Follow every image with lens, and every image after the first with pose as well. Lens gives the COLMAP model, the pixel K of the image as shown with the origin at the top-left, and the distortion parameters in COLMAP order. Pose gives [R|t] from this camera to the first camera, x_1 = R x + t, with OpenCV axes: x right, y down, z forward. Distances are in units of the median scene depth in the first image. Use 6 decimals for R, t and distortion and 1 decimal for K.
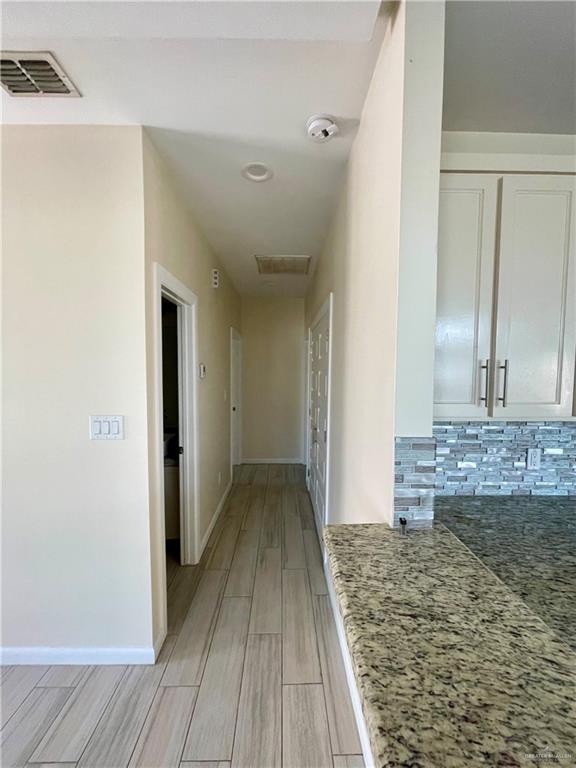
lens RADIAL K [[310.3, 0, 286.9], [0, 310.3, 385.6], [0, 0, 1]] dist [0.007055, 0.000179]
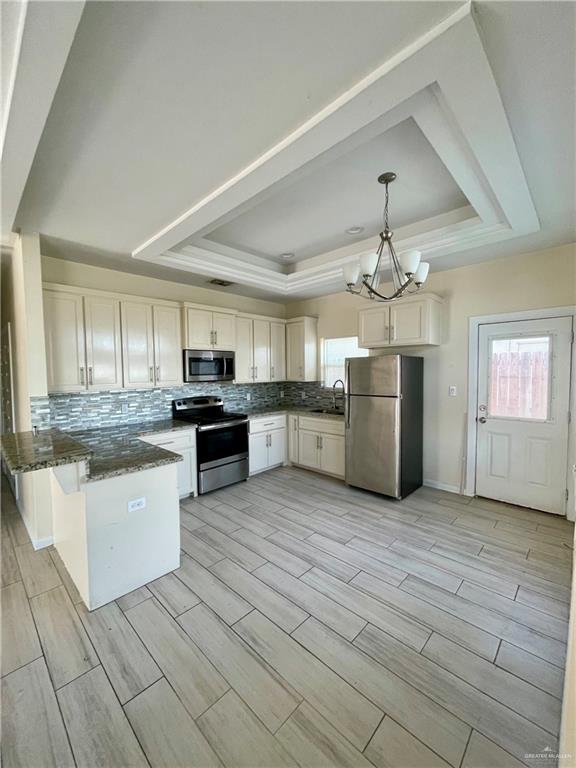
lens RADIAL K [[310.3, 0, 286.9], [0, 310.3, 385.6], [0, 0, 1]] dist [0.007055, 0.000179]
pose [[0.711055, -0.042845, 0.701830, 0.030345], [0.050354, 0.998682, 0.009951, 0.099299], [-0.701331, 0.028264, 0.712275, -1.515664]]
